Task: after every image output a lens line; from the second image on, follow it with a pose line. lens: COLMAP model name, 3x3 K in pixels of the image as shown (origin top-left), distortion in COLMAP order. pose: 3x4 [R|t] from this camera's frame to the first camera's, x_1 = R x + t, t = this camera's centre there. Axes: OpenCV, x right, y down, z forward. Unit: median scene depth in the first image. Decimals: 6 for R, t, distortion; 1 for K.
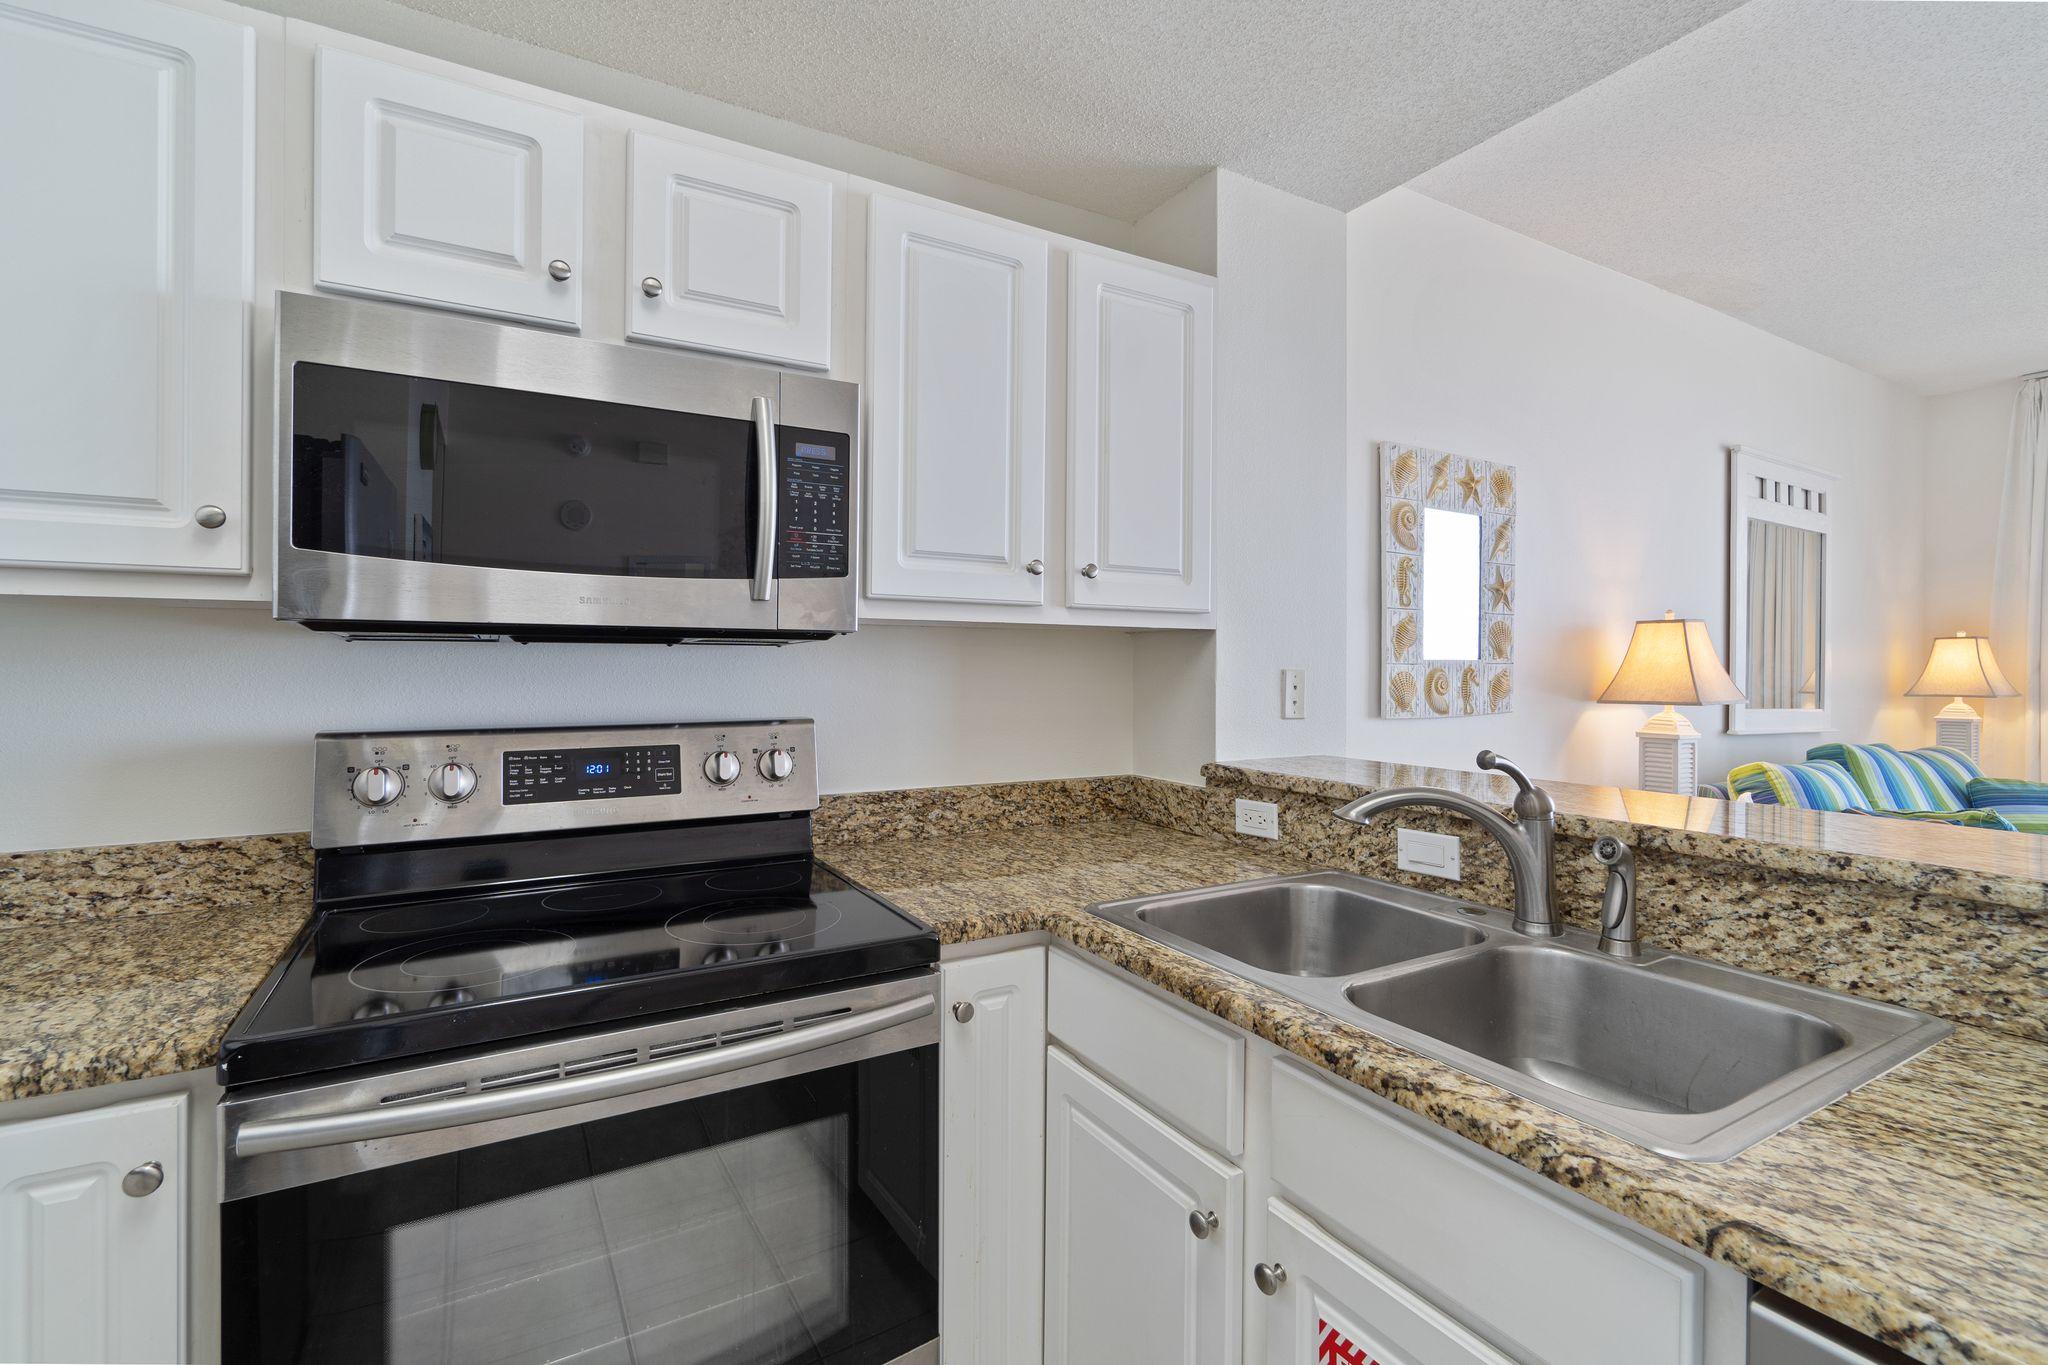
lens RADIAL K [[919.9, 0, 1026.0], [0, 919.9, 661.9], [0, 0, 1]] dist [-0.005511, 0.000337]
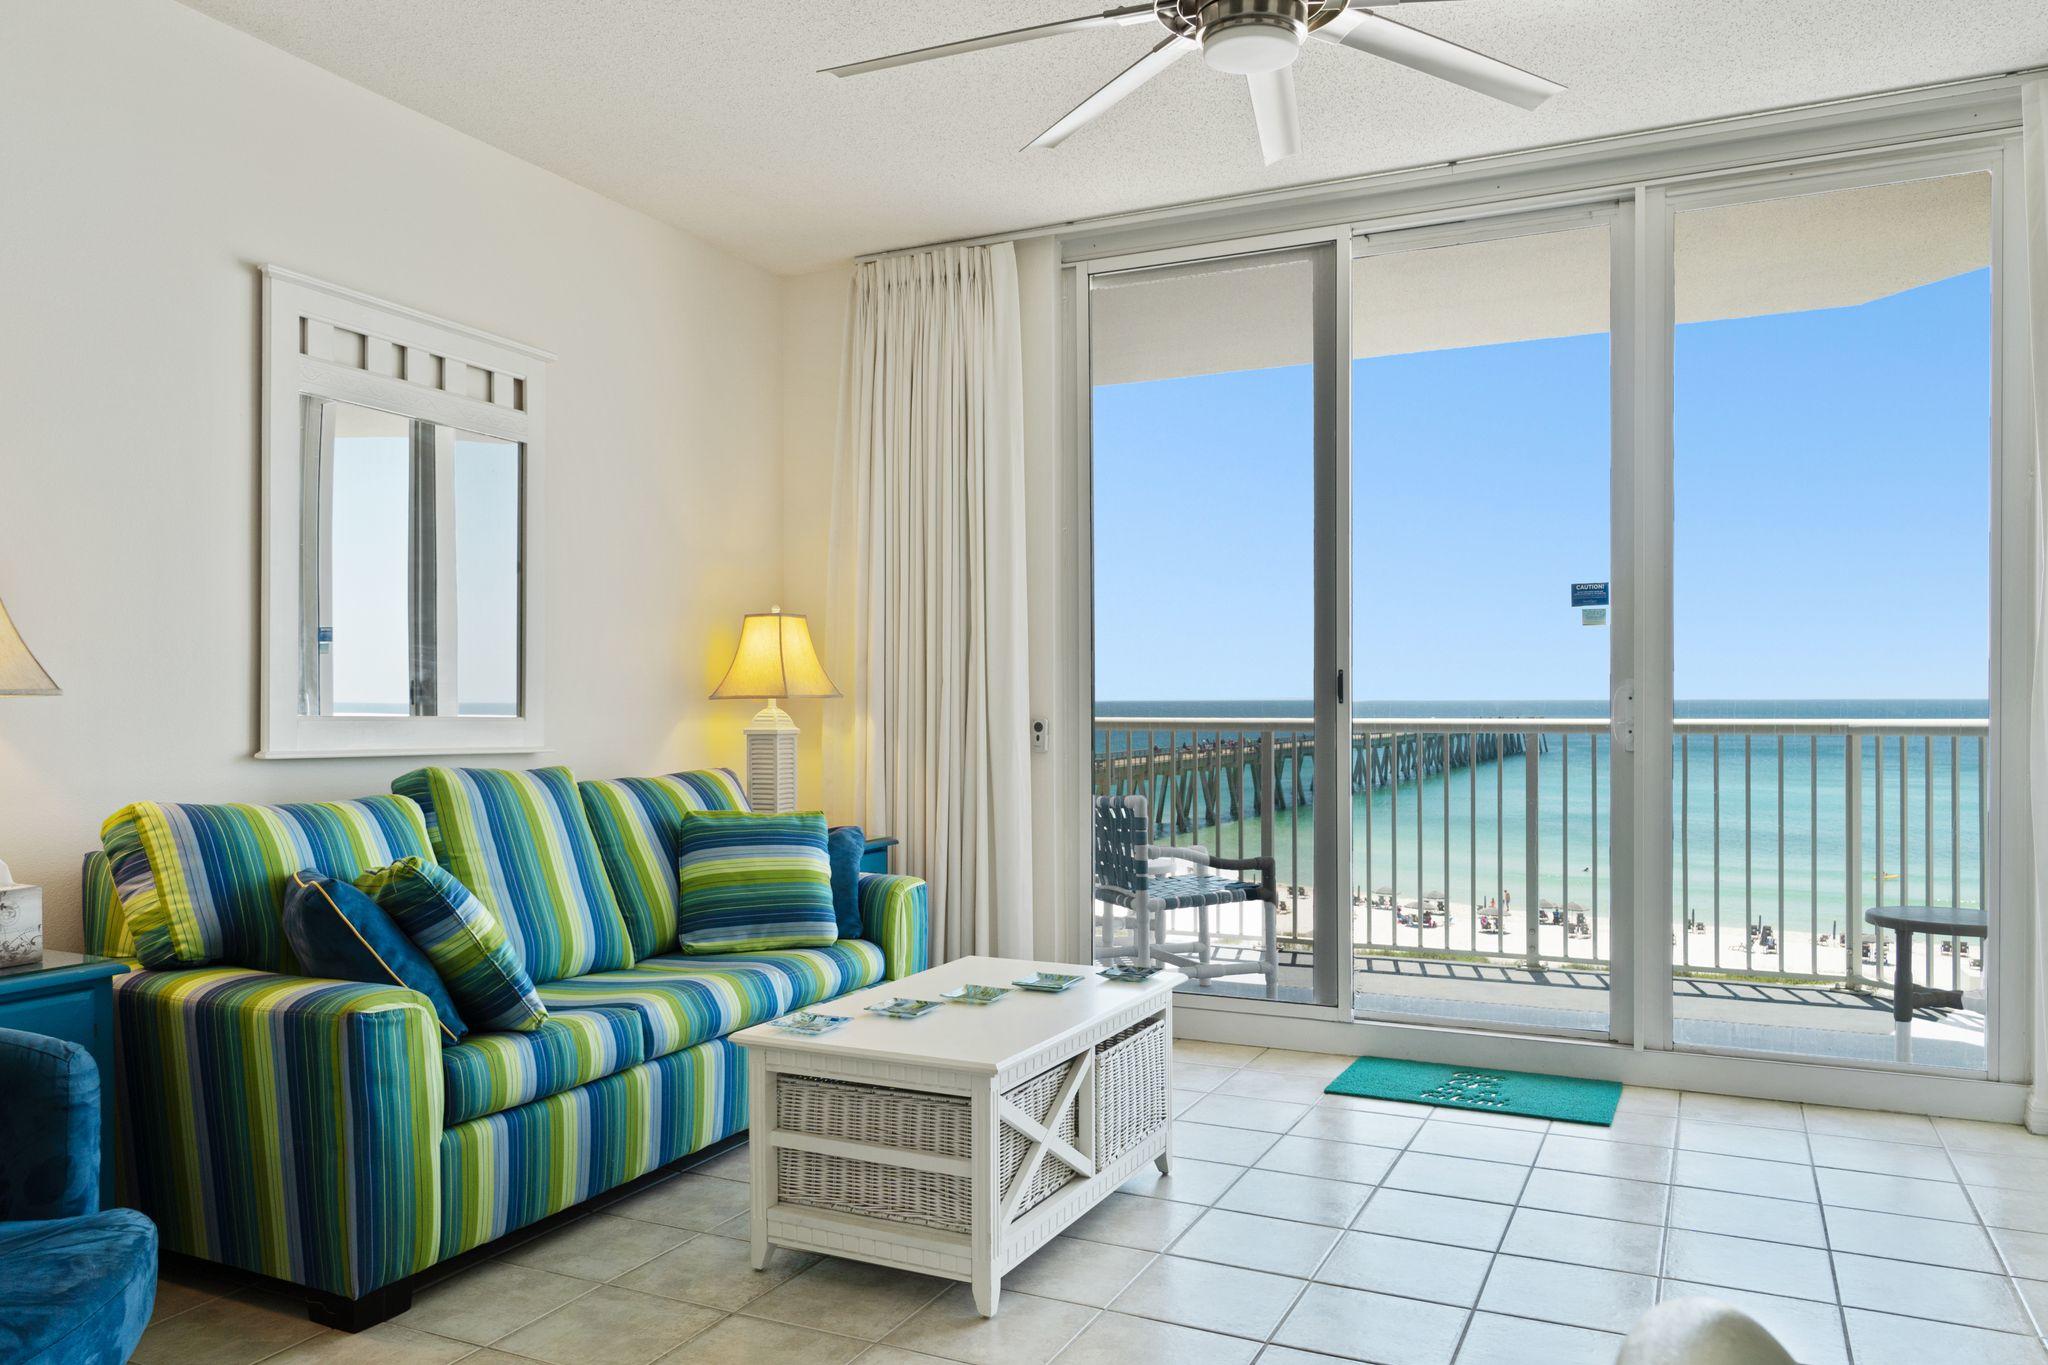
lens RADIAL K [[1467.3, 0, 1010.3], [0, 1467.3, 709.8], [0, 0, 1]] dist [0.000713, 0.005438]
pose [[0.825947, -0.013020, 0.563597, 1.497182], [0.006035, 0.999880, 0.014254, 0.087924], [-0.563716, -0.008372, 0.825927, -0.099181]]
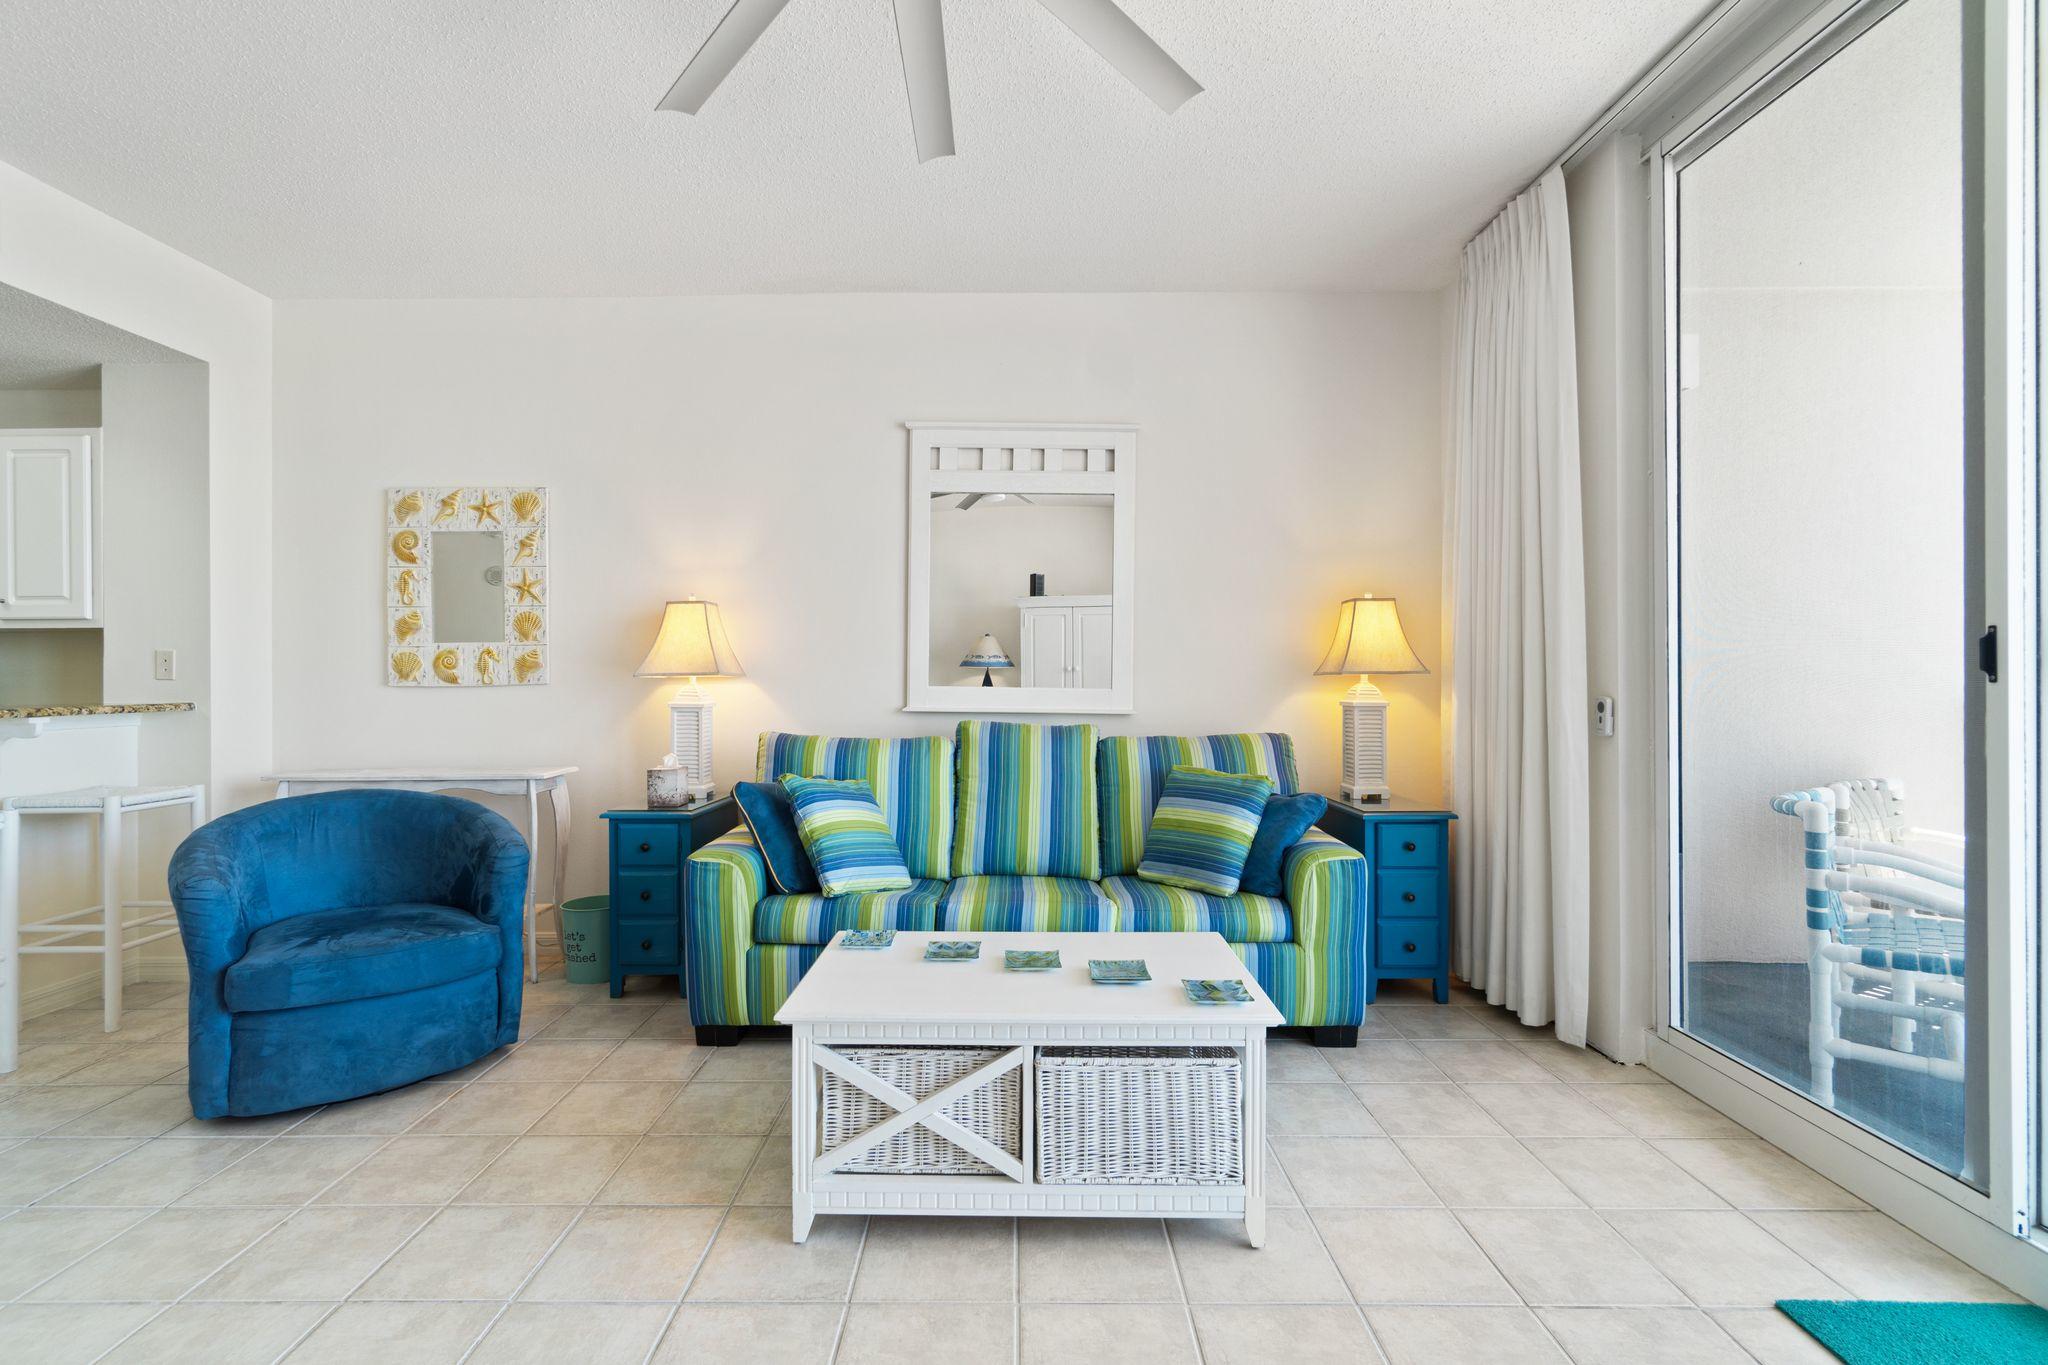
lens RADIAL K [[920.5, 0, 1002.1], [0, 920.5, 674.2], [0, 0, 1]] dist [-0.003038, -0.000690]
pose [[0.865417, -0.011715, -0.500915, 3.211856], [0.012588, 0.999919, -0.001636, 0.097689], [0.500894, -0.004890, 0.865495, 0.423668]]
